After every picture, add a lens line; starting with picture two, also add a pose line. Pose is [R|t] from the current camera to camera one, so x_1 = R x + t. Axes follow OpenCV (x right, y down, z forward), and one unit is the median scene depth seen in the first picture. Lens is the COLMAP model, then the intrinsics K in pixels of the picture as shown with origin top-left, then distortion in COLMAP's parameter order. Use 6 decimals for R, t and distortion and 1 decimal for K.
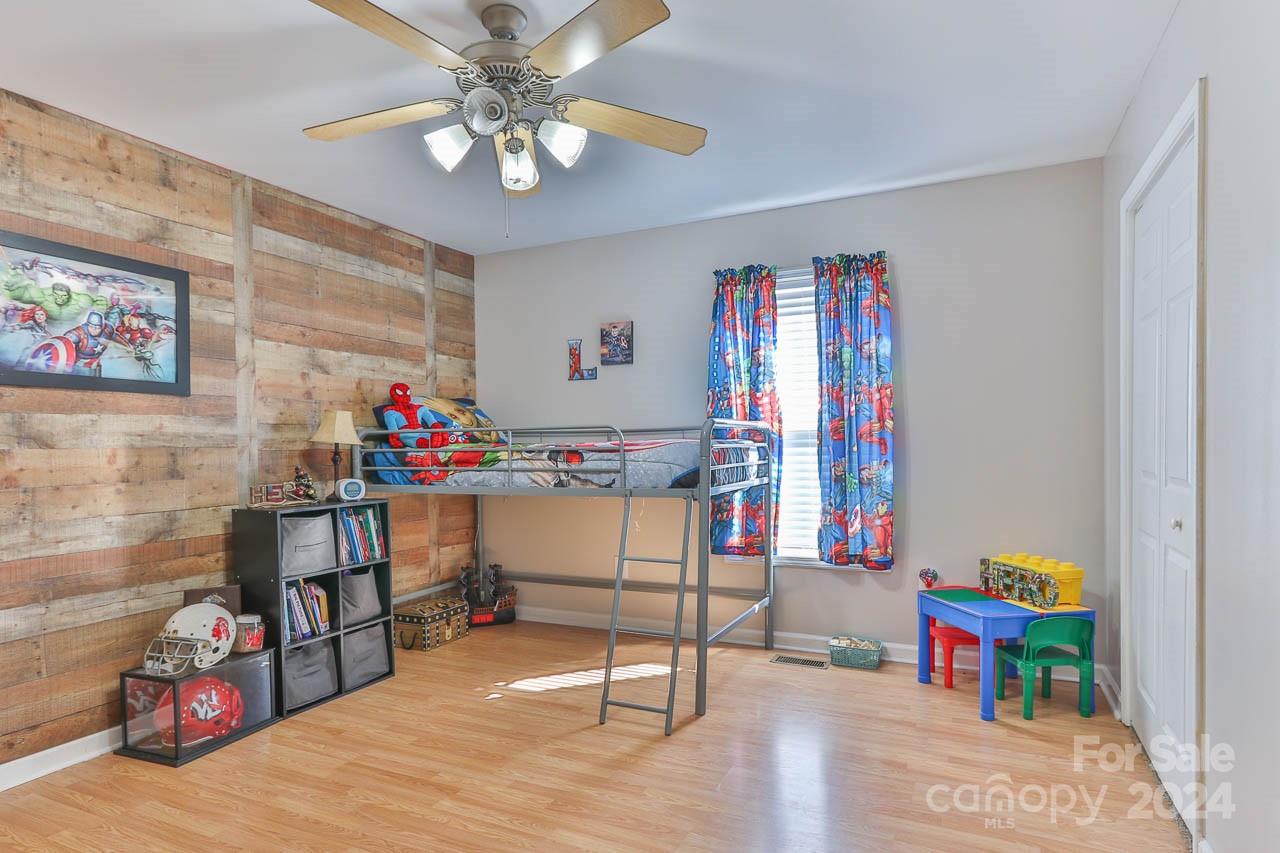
lens RADIAL K [[645.0, 0, 641.8], [0, 645.0, 465.1], [0, 0, 1]] dist [-0.000954, 0.000071]
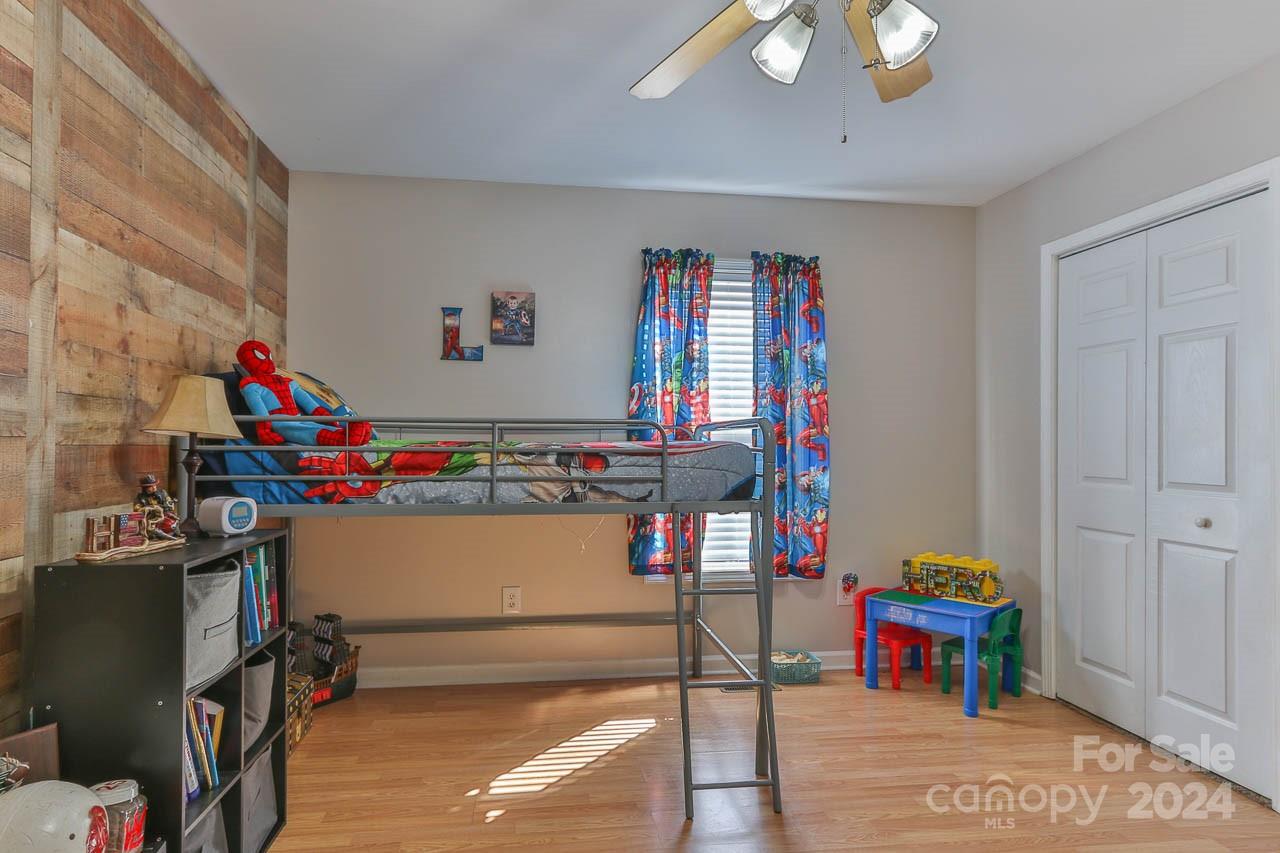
lens RADIAL K [[666.0, 0, 636.9], [0, 666.0, 446.6], [0, 0, 1]] dist [0.001344, 0.000283]
pose [[0.863963, 0.017710, 0.503243, -0.396474], [-0.000953, 0.999437, -0.033535, -0.003500], [-0.503554, 0.028493, 0.863494, 0.271069]]
